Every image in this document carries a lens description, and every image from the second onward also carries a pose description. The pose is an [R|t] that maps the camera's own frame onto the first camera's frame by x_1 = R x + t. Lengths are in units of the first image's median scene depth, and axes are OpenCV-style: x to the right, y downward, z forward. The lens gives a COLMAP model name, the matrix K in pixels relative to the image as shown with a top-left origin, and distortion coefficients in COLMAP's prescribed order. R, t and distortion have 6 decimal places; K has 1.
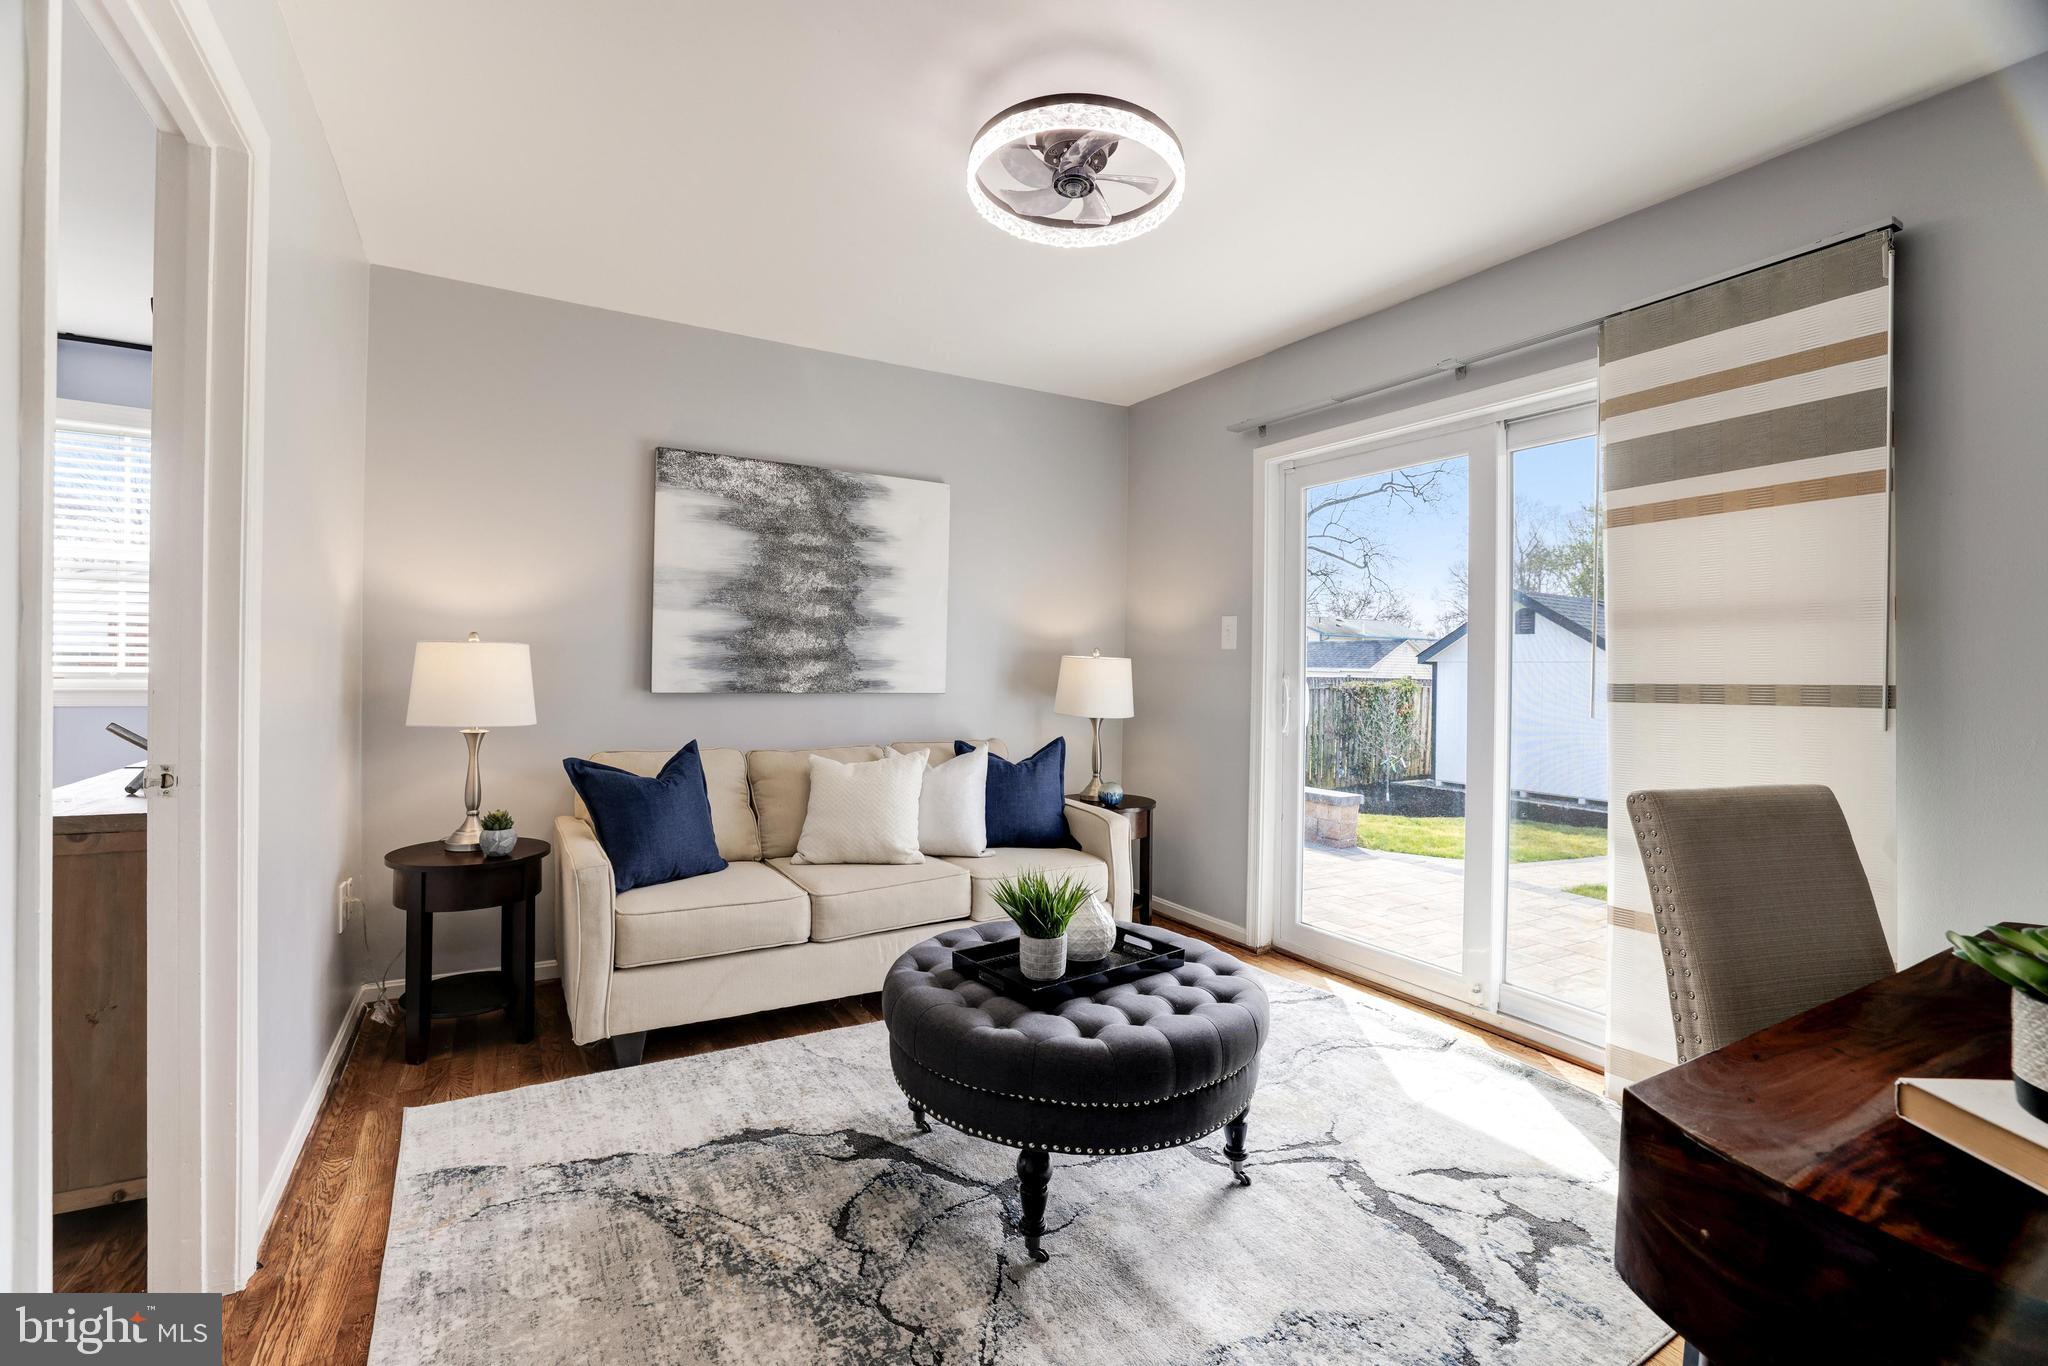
lens RADIAL K [[893.6, 0, 1009.0], [0, 893.6, 673.8], [0, 0, 1]] dist [-0.003819, 0.000282]
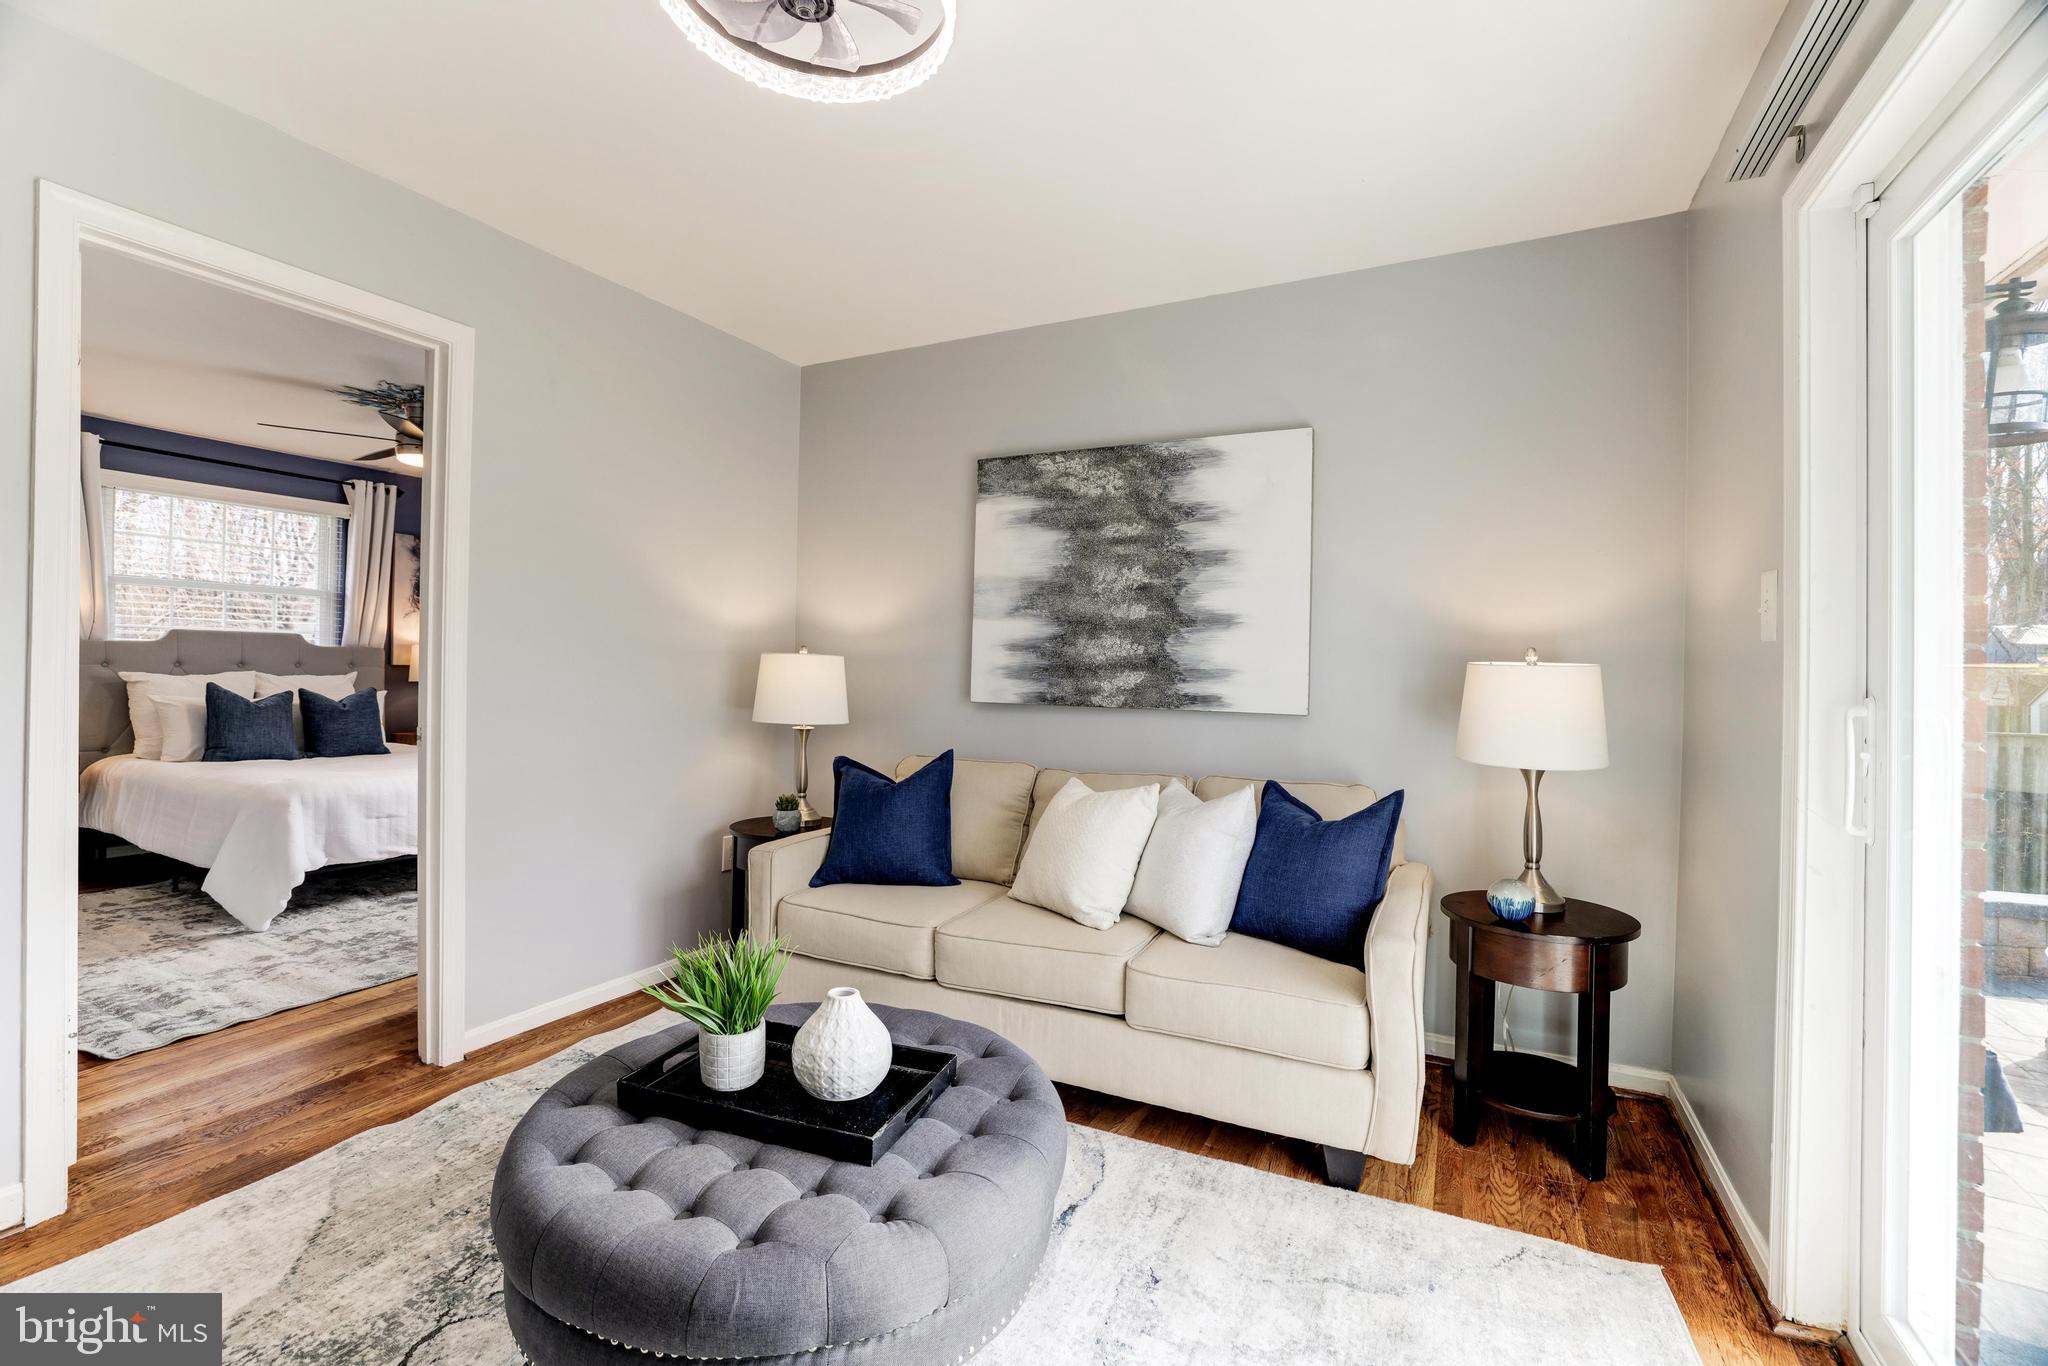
lens RADIAL K [[893.6, 0, 1019.3], [0, 893.6, 673.6], [0, 0, 1]] dist [-0.003819, 0.000282]
pose [[0.542626, 0.002186, -0.839971, 0.451408], [-0.016640, 0.999828, -0.008147, -0.002868], [0.839809, 0.018398, 0.542570, 0.452703]]
